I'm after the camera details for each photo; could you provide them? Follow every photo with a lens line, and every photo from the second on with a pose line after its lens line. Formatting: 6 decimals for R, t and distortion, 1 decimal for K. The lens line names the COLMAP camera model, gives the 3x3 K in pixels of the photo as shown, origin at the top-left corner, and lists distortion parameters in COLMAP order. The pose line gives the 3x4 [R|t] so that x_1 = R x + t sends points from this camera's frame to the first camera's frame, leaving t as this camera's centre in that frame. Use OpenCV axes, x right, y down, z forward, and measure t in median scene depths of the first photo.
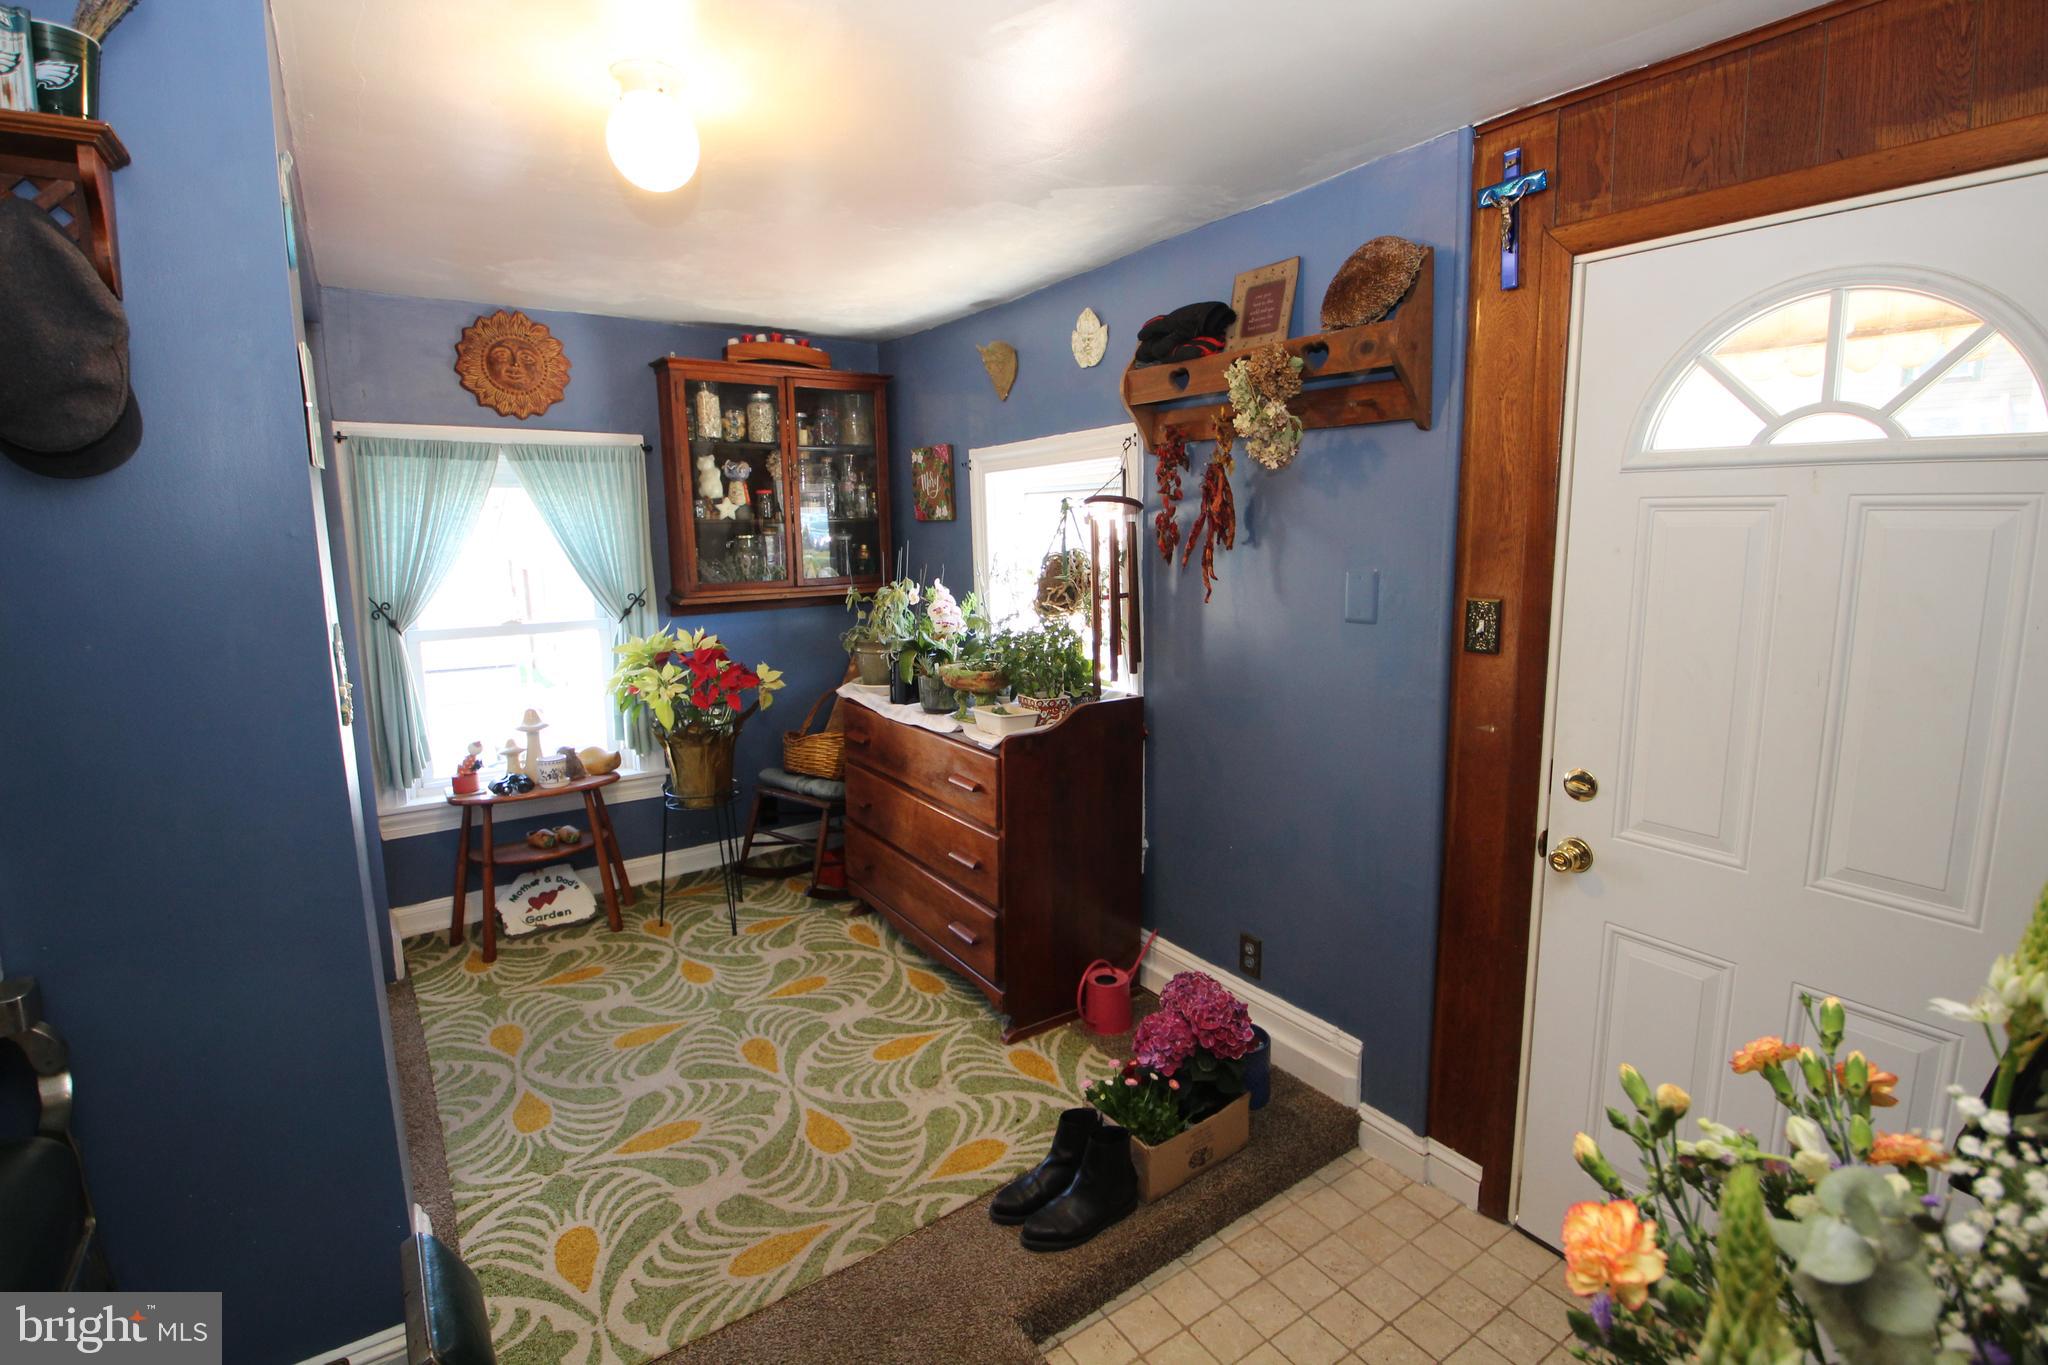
lens RADIAL K [[950.2, 0, 1032.2], [0, 950.2, 663.8], [0, 0, 1]] dist [-0.002146, -0.006092]
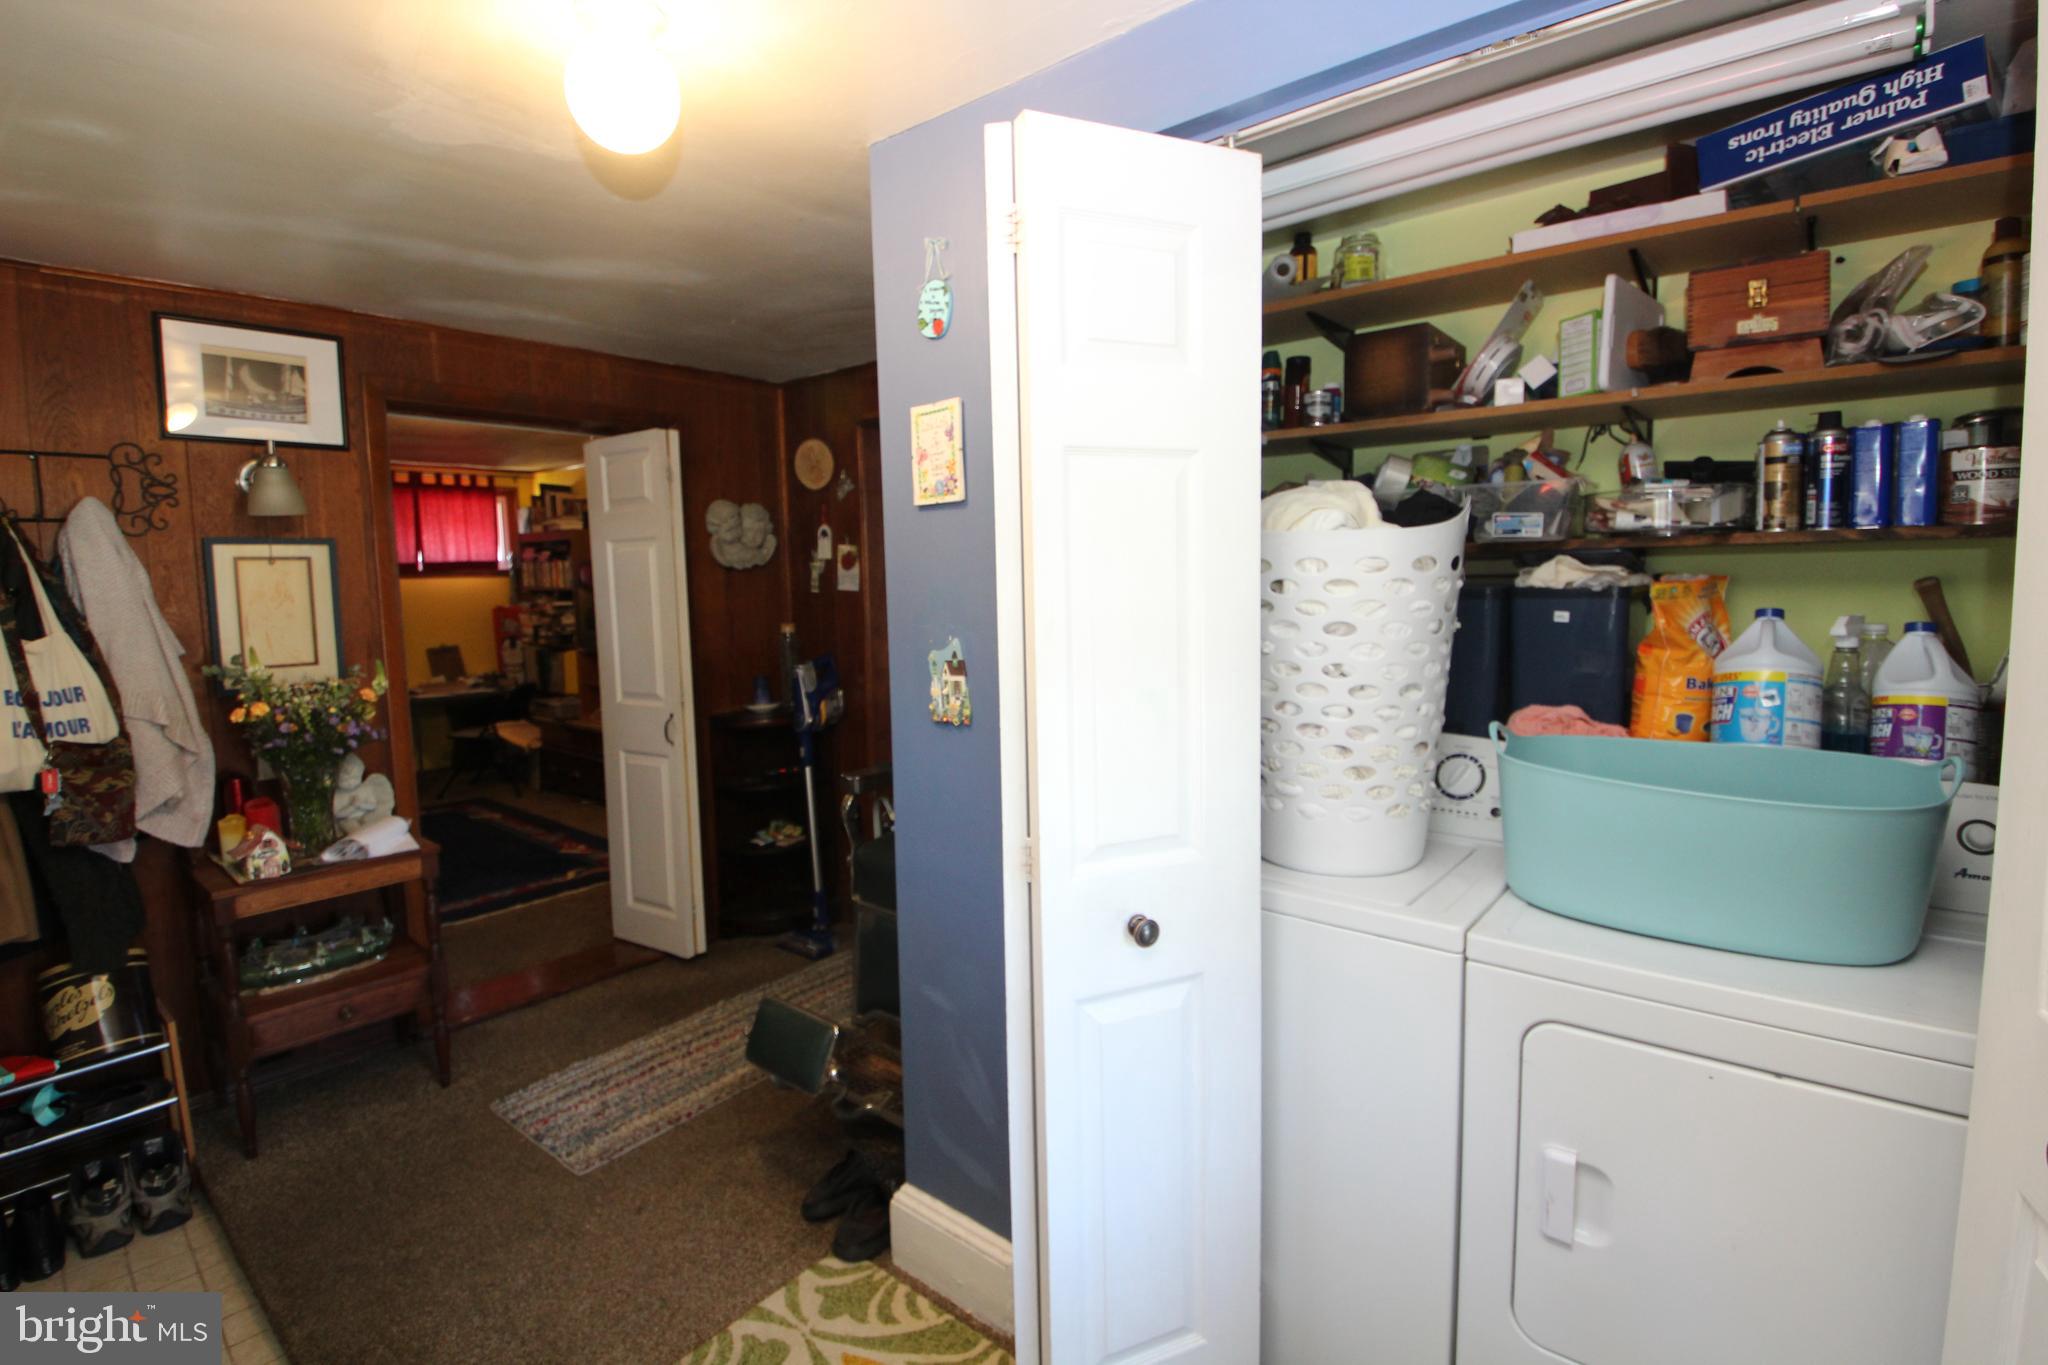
lens RADIAL K [[950.2, 0, 1016.1], [0, 950.2, 678.2], [0, 0, 1]] dist [-0.002146, -0.006092]
pose [[-0.967851, 0.055994, -0.245214, -0.247703], [-0.004952, 0.970476, 0.241149, -0.125634], [0.251477, 0.234610, -0.938998, 0.988870]]
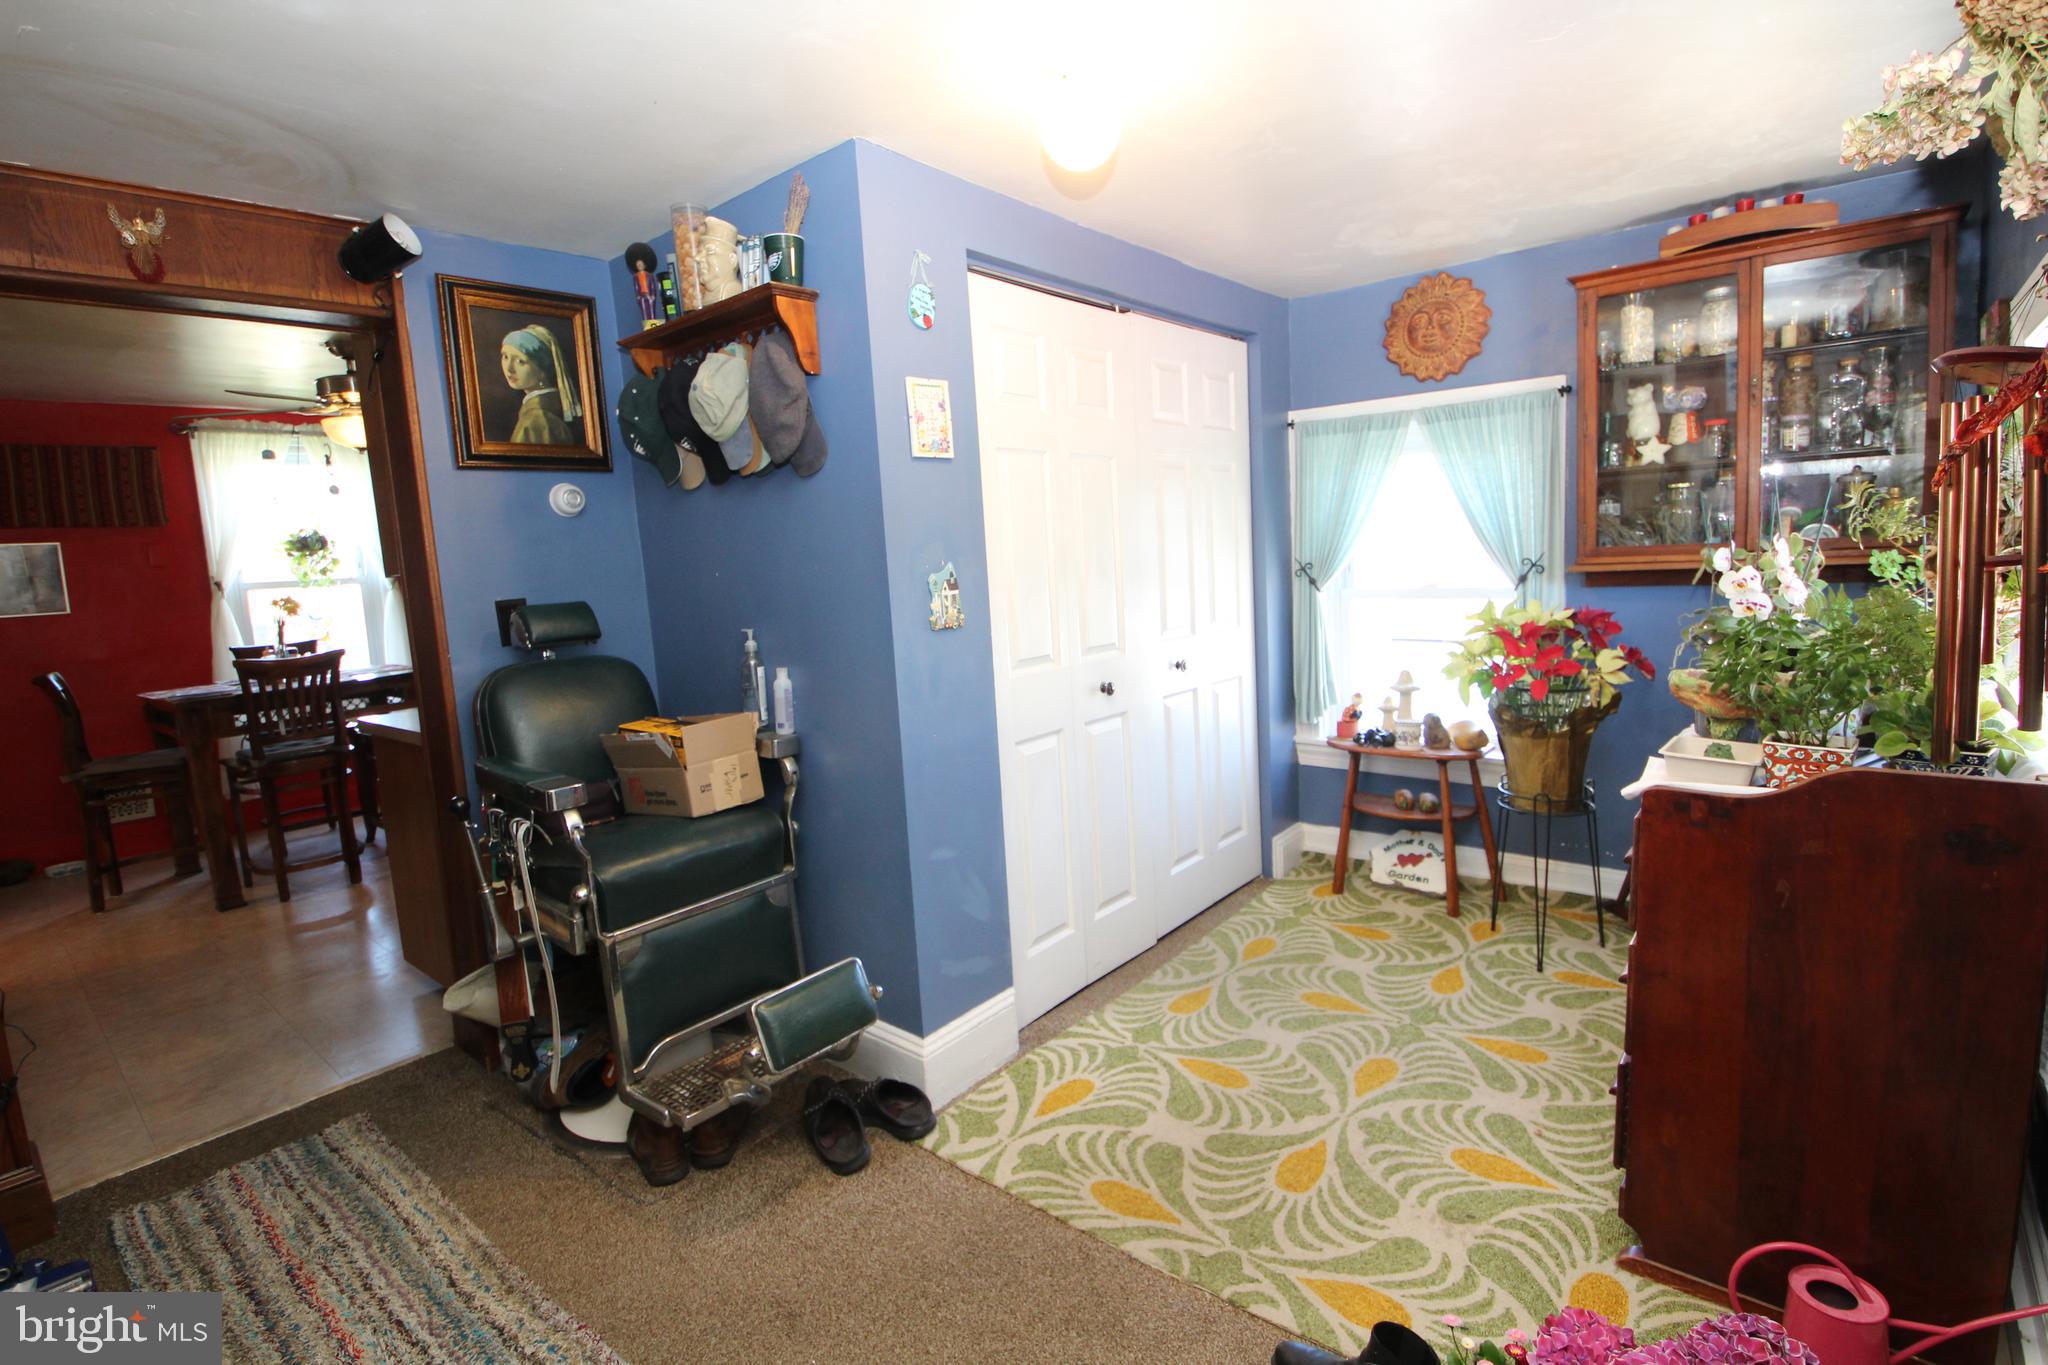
lens RADIAL K [[950.2, 0, 1030.1], [0, 950.2, 664.6], [0, 0, 1]] dist [-0.002146, -0.006092]
pose [[0.260689, 0.114464, -0.958613, 0.350792], [-0.095611, 0.991126, 0.092346, -0.014115], [0.960677, 0.067580, 0.269319, 0.347647]]
